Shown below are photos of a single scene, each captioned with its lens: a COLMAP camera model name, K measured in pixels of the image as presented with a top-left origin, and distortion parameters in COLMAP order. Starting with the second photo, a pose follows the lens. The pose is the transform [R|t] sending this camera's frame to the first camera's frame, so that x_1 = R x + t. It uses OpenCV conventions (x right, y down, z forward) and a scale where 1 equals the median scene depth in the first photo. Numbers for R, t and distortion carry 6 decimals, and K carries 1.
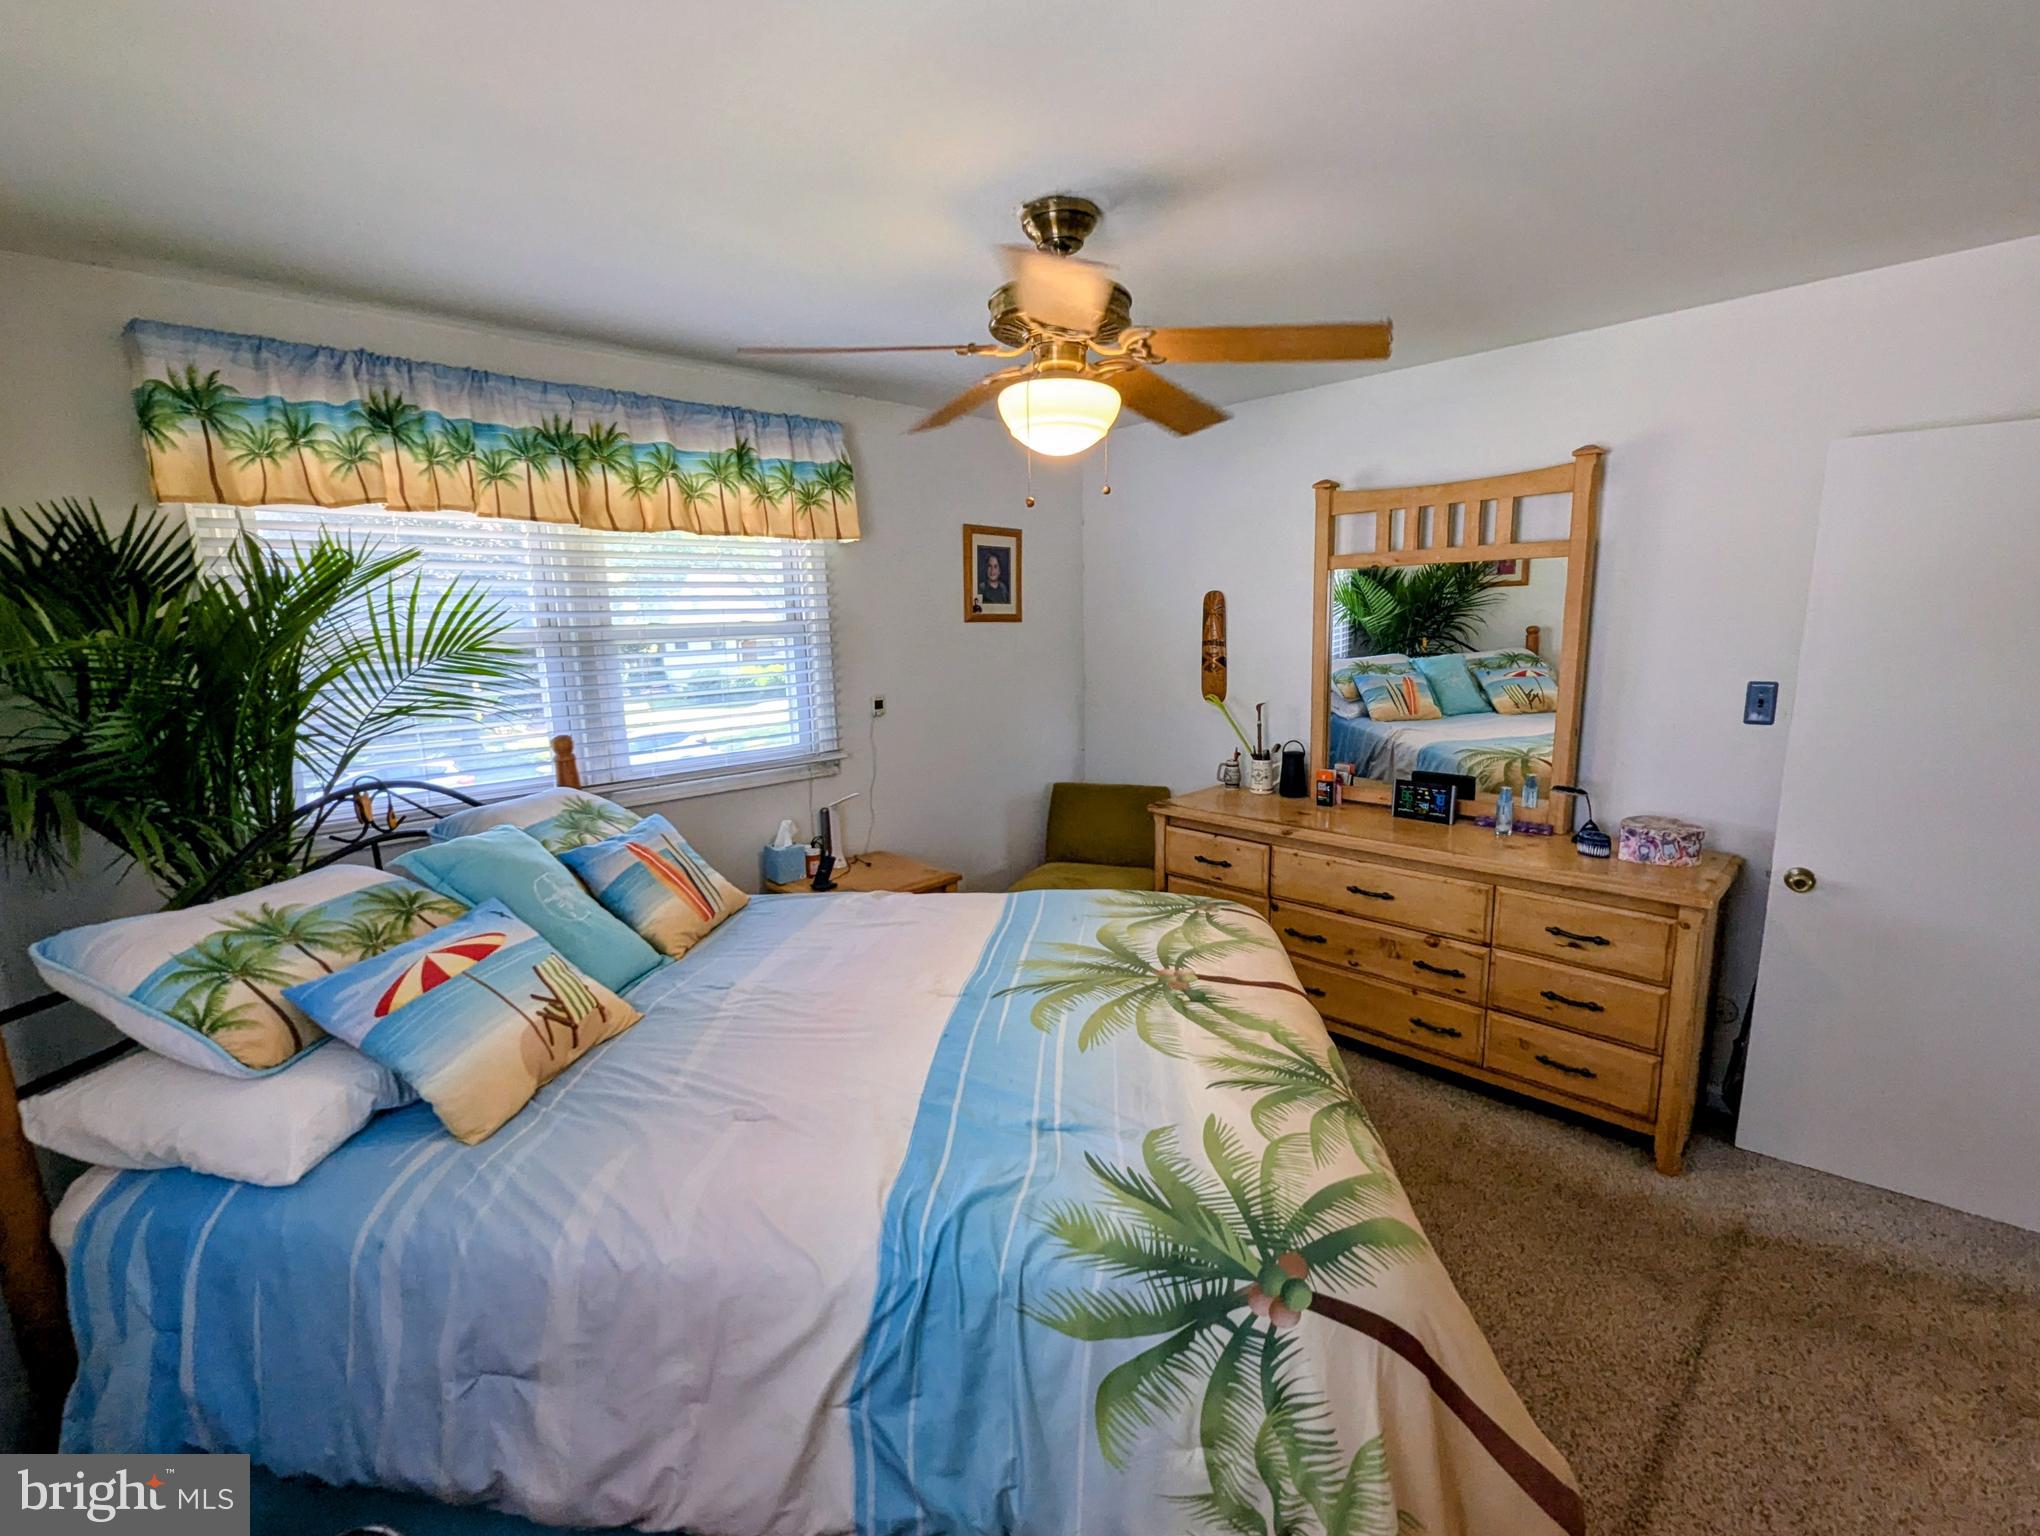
lens RADIAL K [[897.6, 0, 1029.3], [0, 897.6, 770.3], [0, 0, 1]] dist [-0.003087, -0.000642]
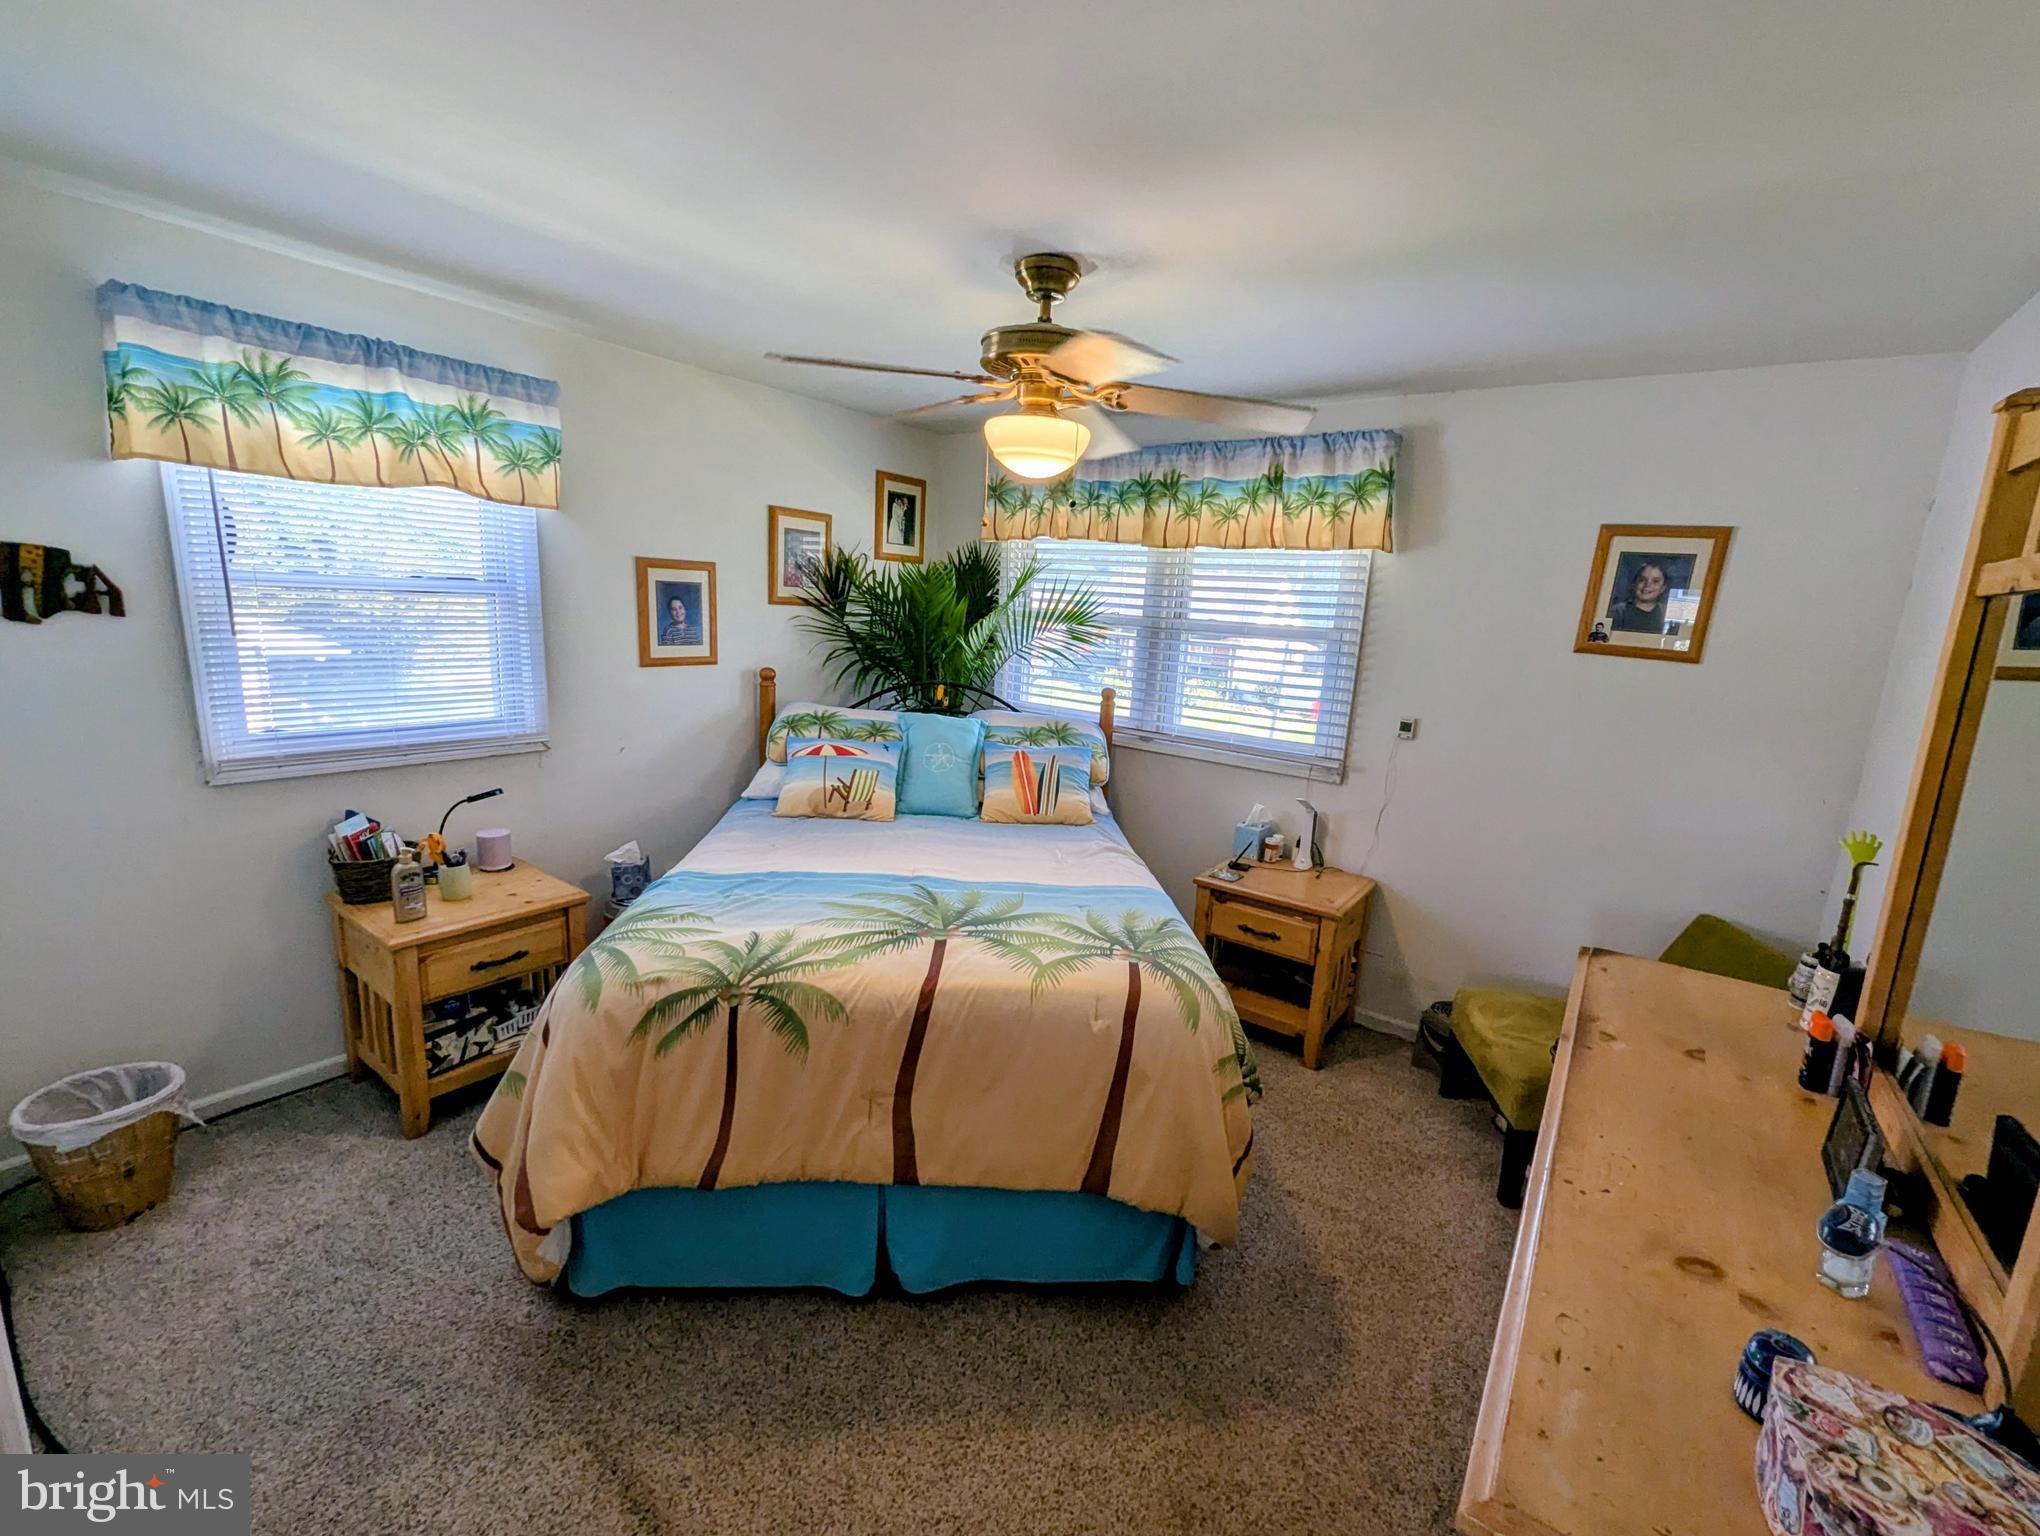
lens RADIAL K [[866.9, 0, 1022.9], [0, 866.9, 776.4], [0, 0, 1]] dist [0.002053, -0.000063]
pose [[0.152502, 0.229900, -0.961192, 1.126290], [-0.230011, 0.954118, 0.191715, -0.184405], [0.961165, 0.191847, 0.198384, 0.792653]]
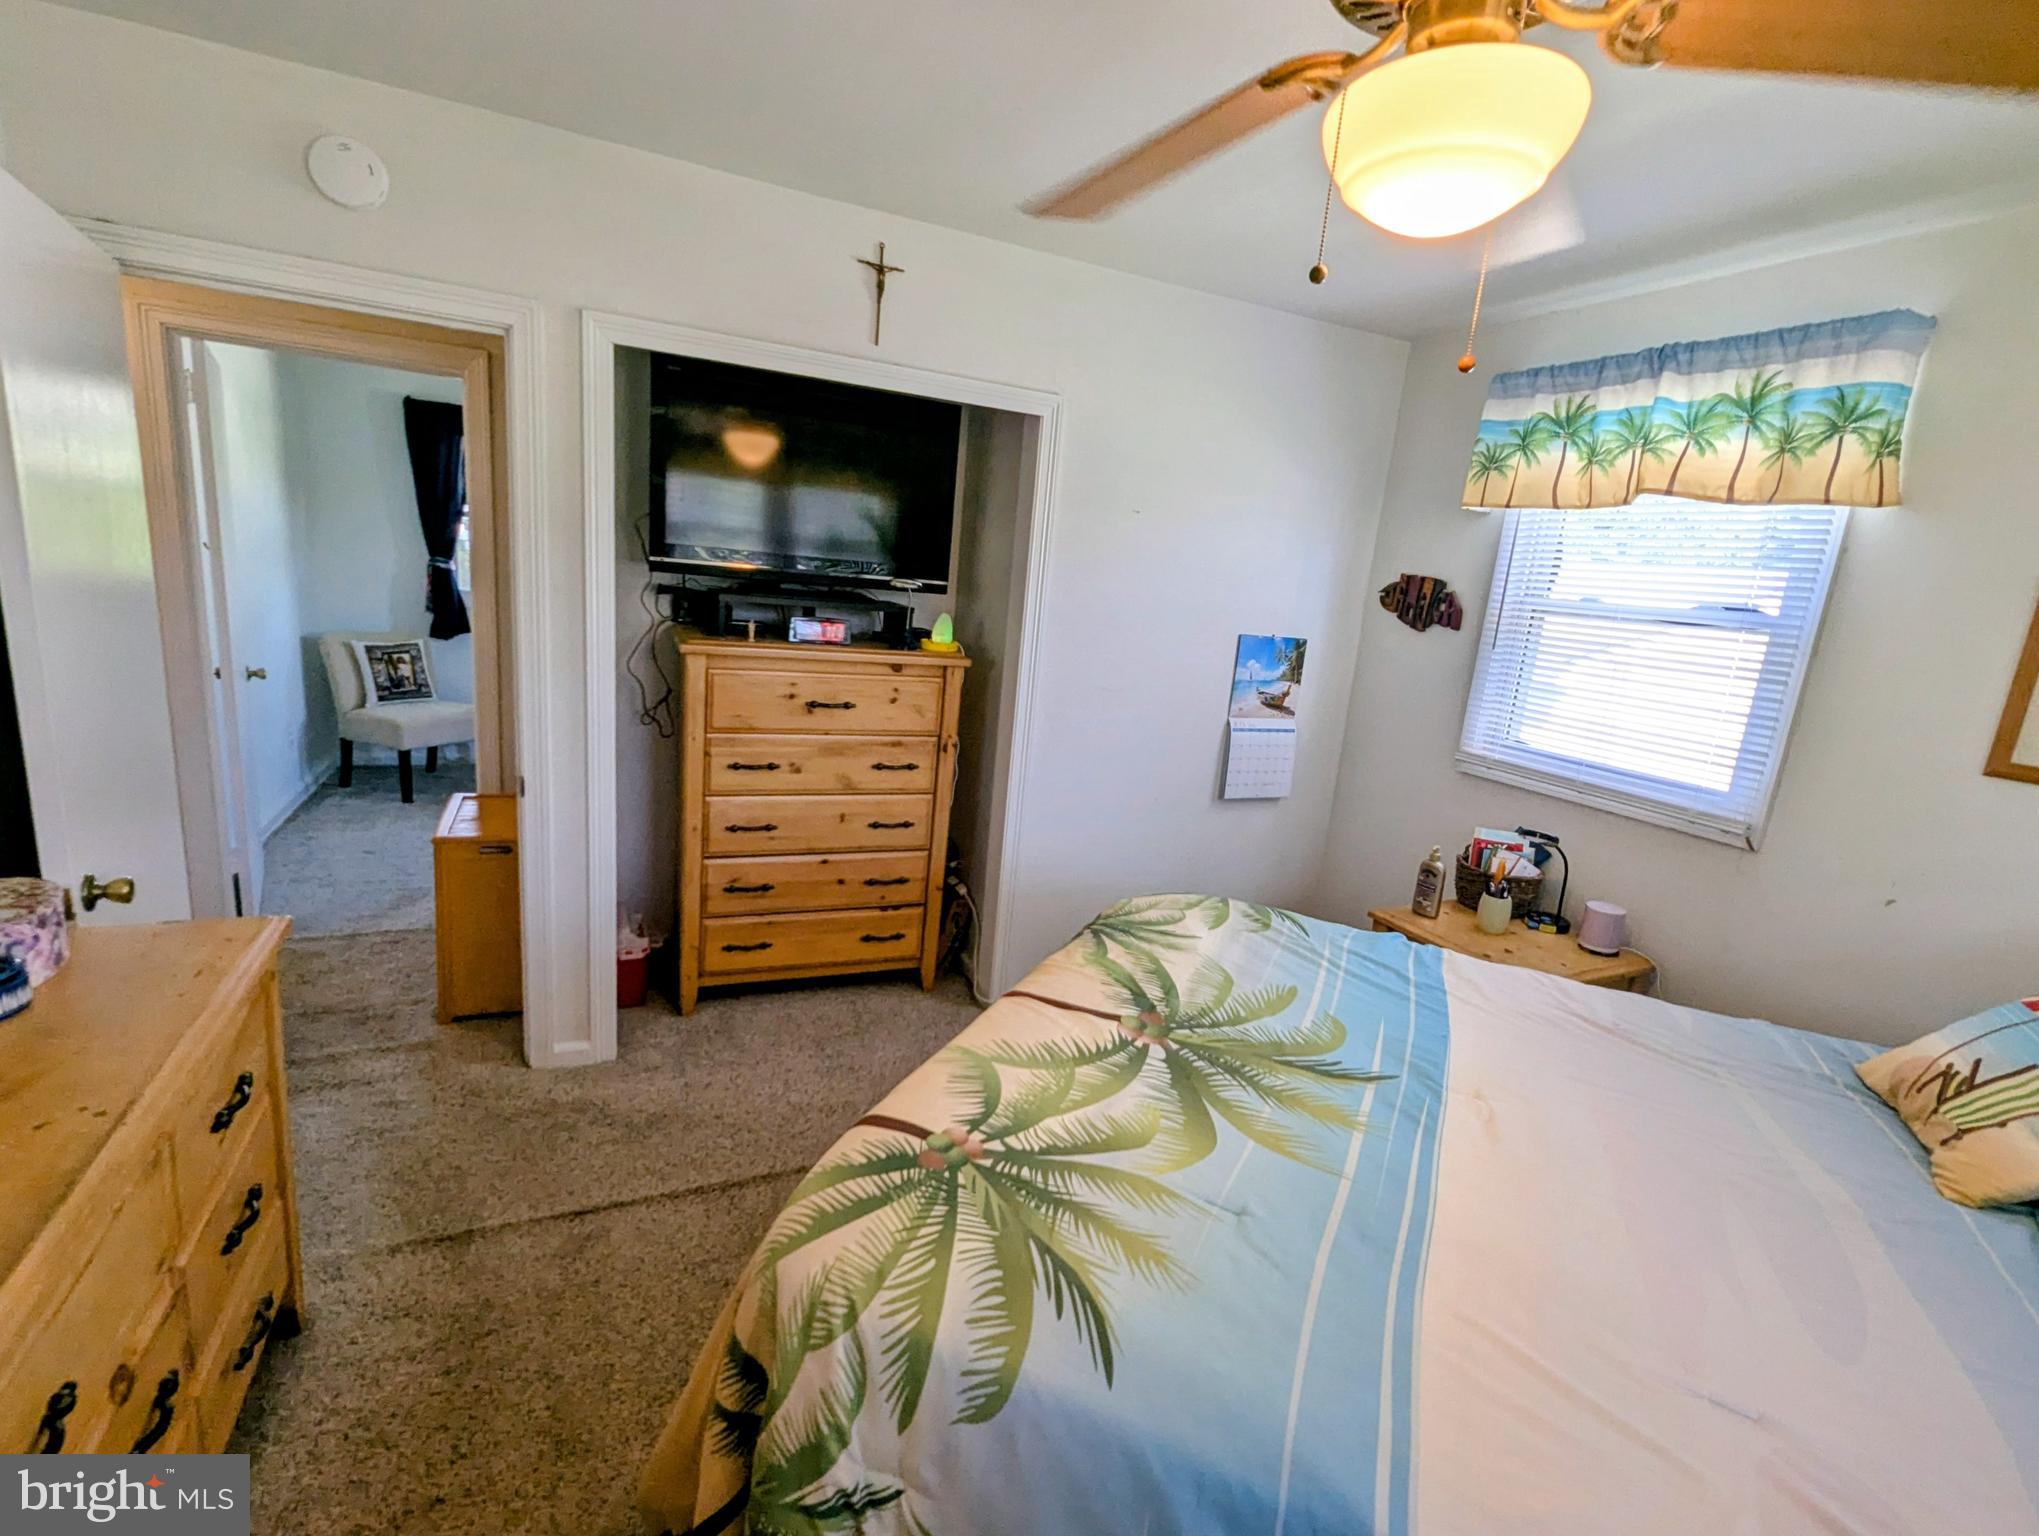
lens RADIAL K [[926.1, 0, 1013.4], [0, 926.1, 779.1], [0, 0, 1]] dist [0.000475, -0.000240]
pose [[-0.937111, -0.137673, 0.320733, 0.042860], [-0.008640, 0.927789, 0.373004, -0.244427], [-0.348926, 0.346775, -0.870631, 1.556781]]
